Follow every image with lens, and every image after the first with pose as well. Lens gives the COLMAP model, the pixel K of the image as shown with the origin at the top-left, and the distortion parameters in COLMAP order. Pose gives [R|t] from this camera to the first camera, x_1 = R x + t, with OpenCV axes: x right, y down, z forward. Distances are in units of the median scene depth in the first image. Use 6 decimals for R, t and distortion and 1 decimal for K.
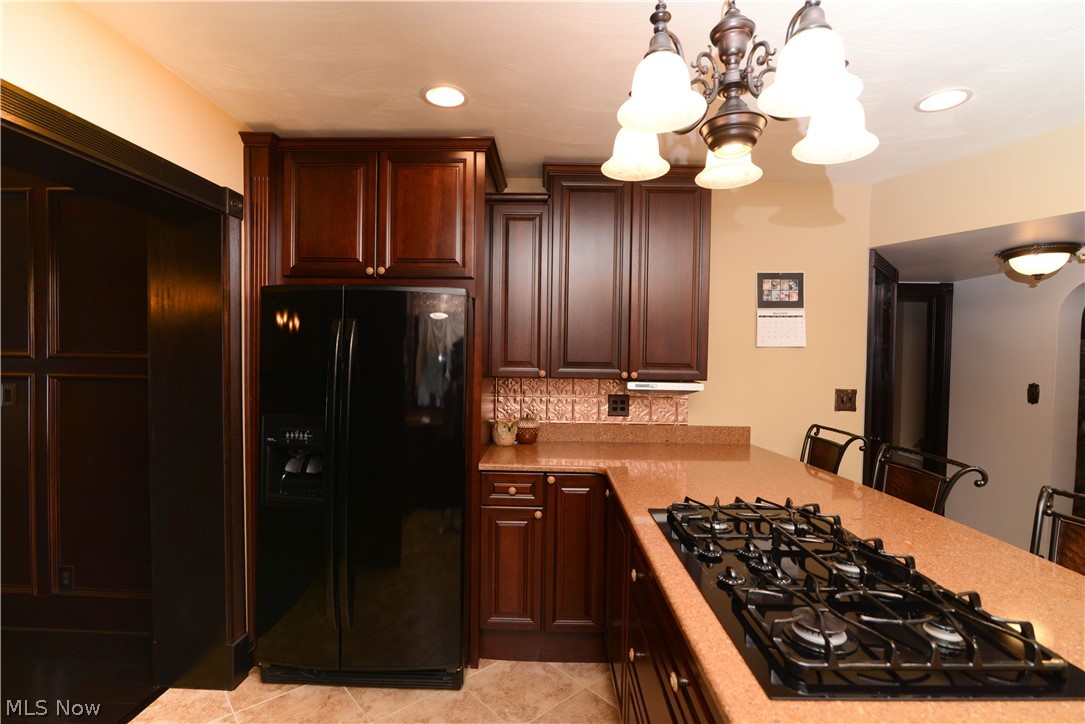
lens RADIAL K [[508.9, 0, 536.3], [0, 508.9, 363.8], [0, 0, 1]] dist [-0.003138, -0.000401]
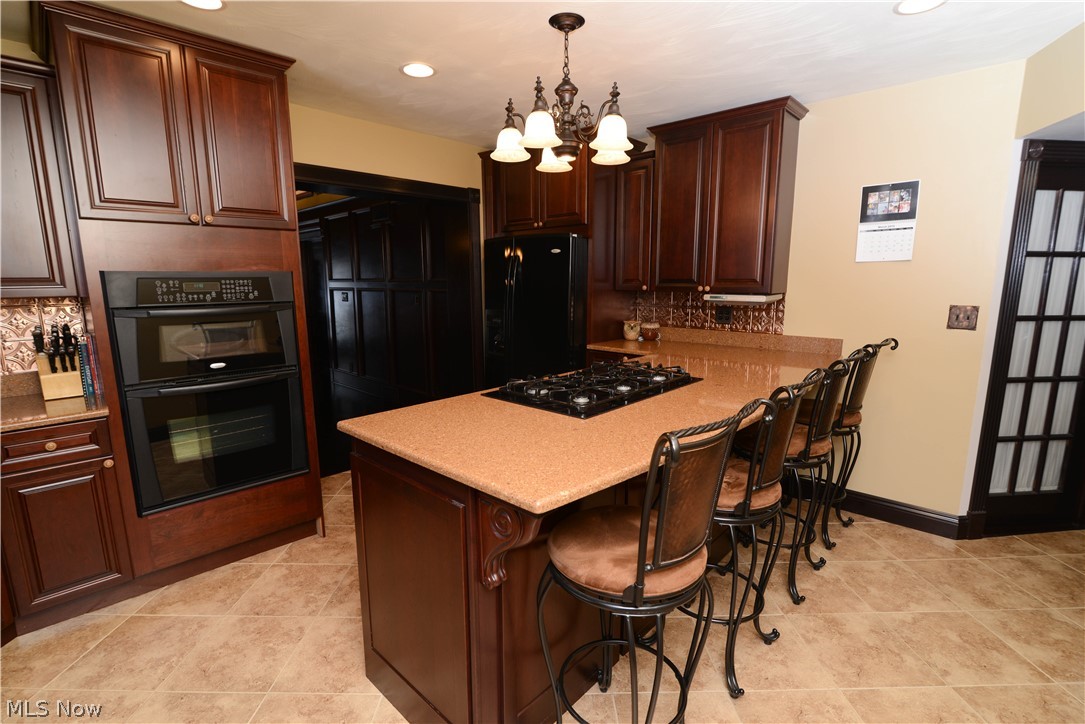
lens RADIAL K [[508.9, 0, 545.5], [0, 508.9, 362.7], [0, 0, 1]] dist [-0.003138, -0.000401]
pose [[0.740533, 0.095371, -0.665219, 0.671466], [0.001680, 0.989613, 0.143750, 0.019067], [0.672018, -0.107569, 0.732680, -0.193439]]
